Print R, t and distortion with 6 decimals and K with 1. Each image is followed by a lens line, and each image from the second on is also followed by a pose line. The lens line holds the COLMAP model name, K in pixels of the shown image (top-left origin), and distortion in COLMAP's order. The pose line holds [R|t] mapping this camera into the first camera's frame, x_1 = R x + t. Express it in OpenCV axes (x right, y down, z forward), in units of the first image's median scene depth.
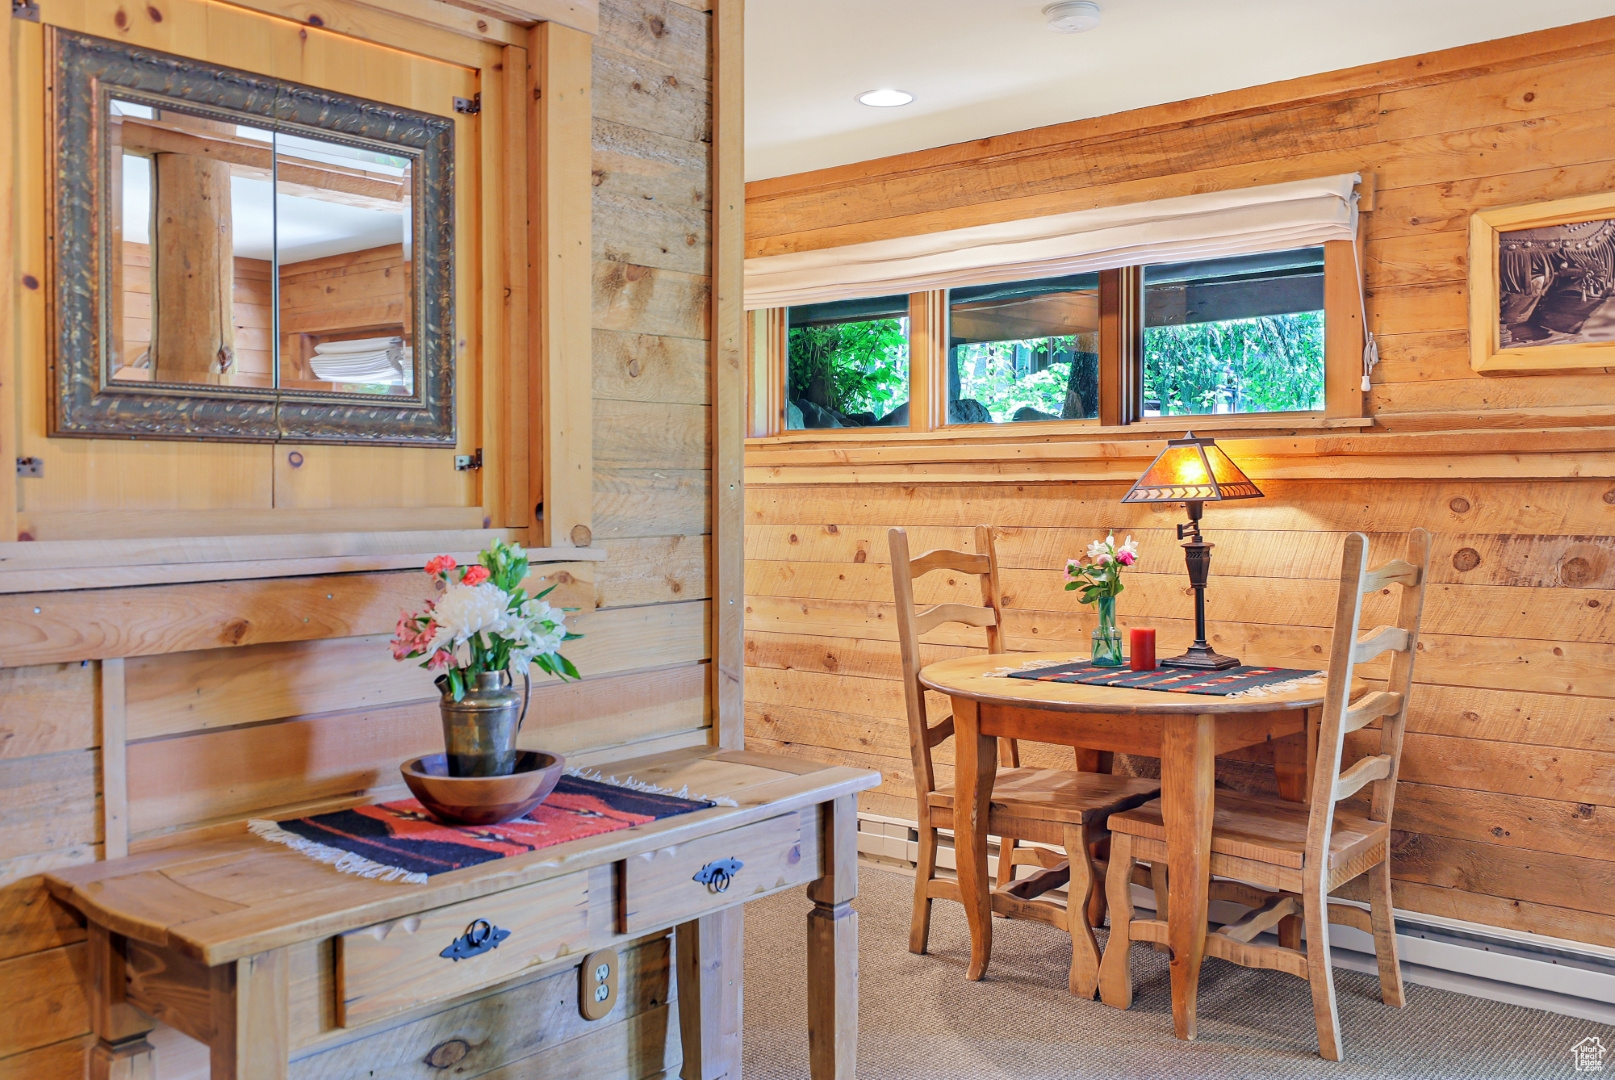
lens RADIAL K [[1429.2, 0, 796.6], [0, 1429.2, 512.9], [0, 0, 1]] dist [0.006051, 0.004018]
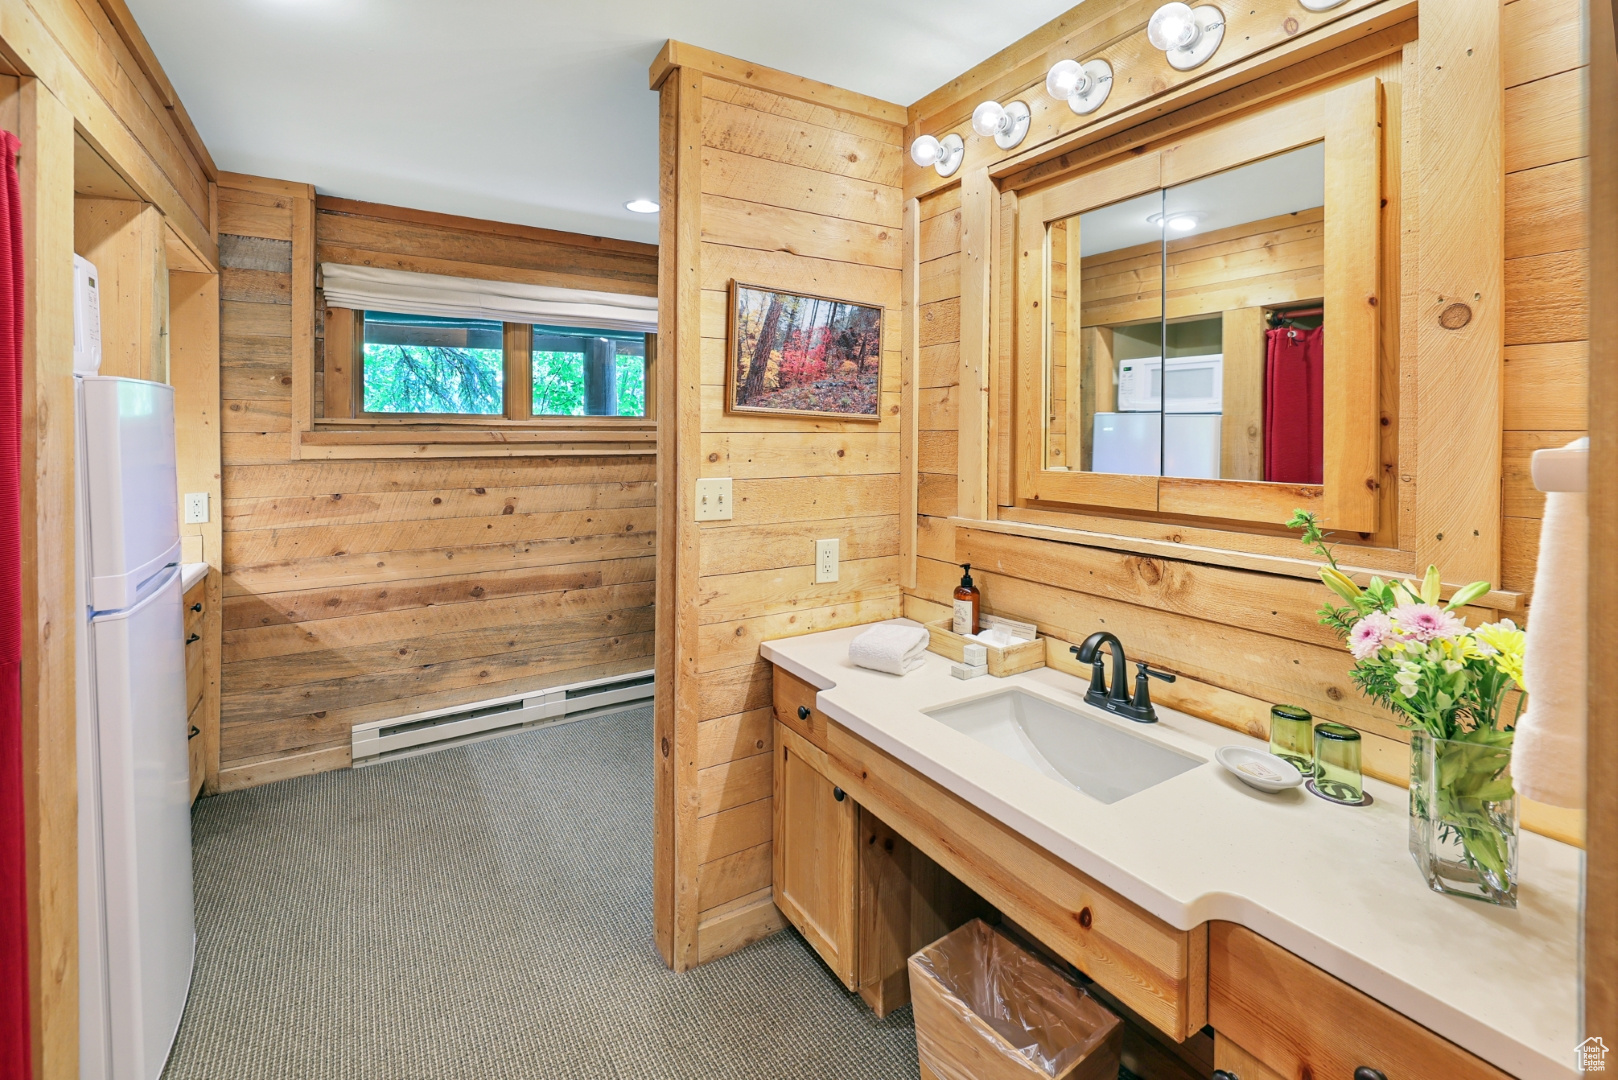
lens RADIAL K [[716.9, 0, 796.5], [0, 716.9, 439.0], [0, 0, 1]] dist [-0.002211, -0.000195]
pose [[0.303743, -0.002774, 0.952750, -0.682651], [0.013740, 0.999905, -0.001470, -0.042381], [-0.952655, 0.013537, 0.303752, 0.680385]]
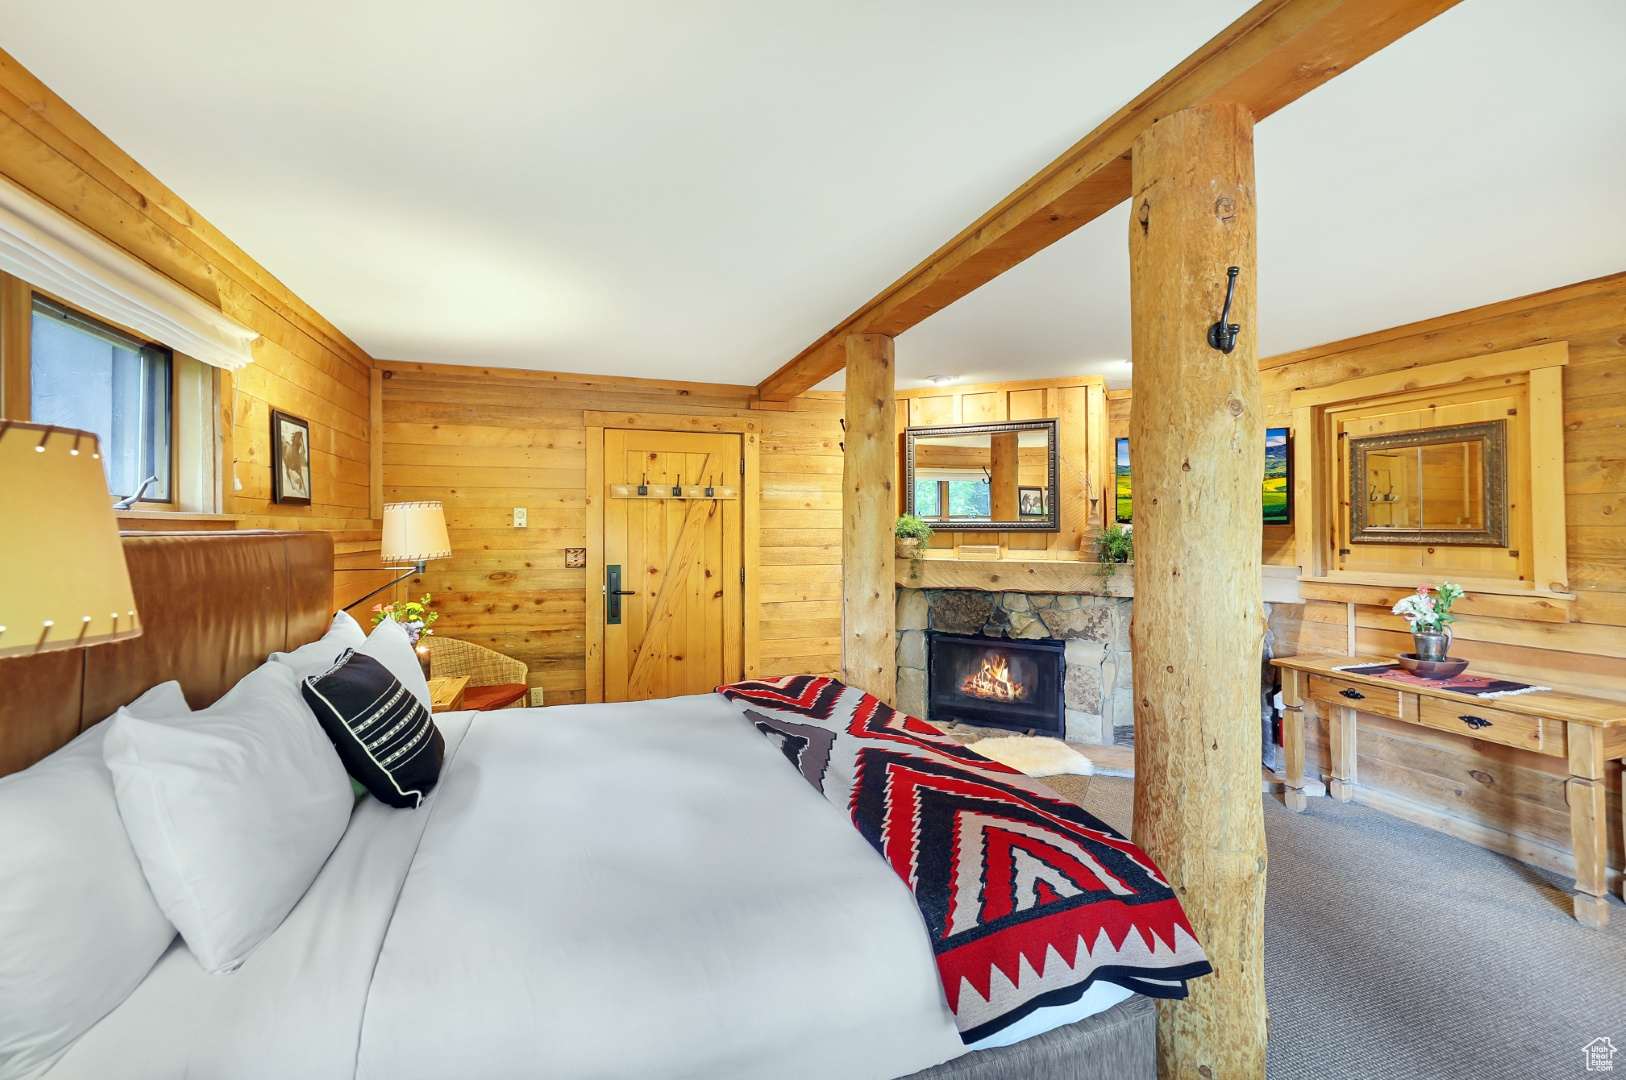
lens RADIAL K [[709.8, 0, 814.5], [0, 709.8, 518.0], [0, 0, 1]] dist [-0.000905, -0.000211]
pose [[-0.496101, -0.007916, -0.868229, 0.973464], [-0.011404, 0.999932, -0.002600, -0.053382], [0.868190, 0.008611, -0.496157, 0.370202]]
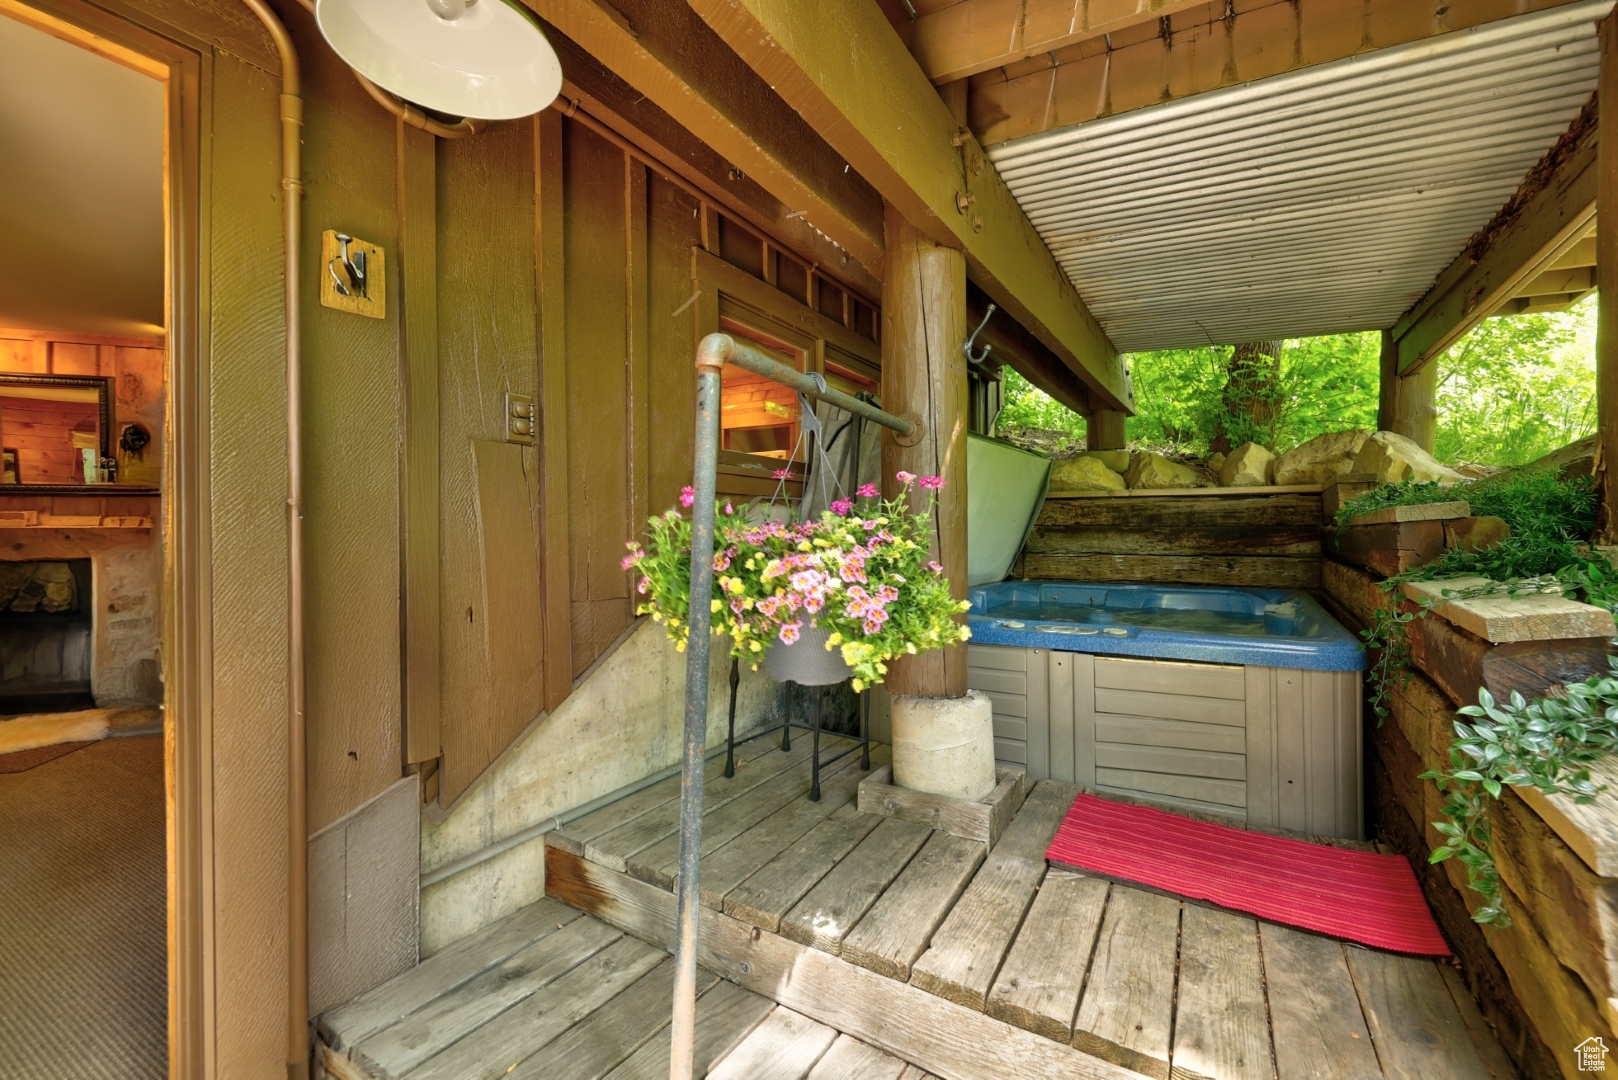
lens RADIAL K [[706.3, 0, 810.5], [0, 706.3, 518.1], [0, 0, 1]] dist [-0.000905, -0.000211]
pose [[0.190398, -0.001641, -0.981706, 1.065140], [-0.008841, 0.999955, -0.003386, -0.006688], [0.981667, 0.009324, 0.190375, 1.041272]]
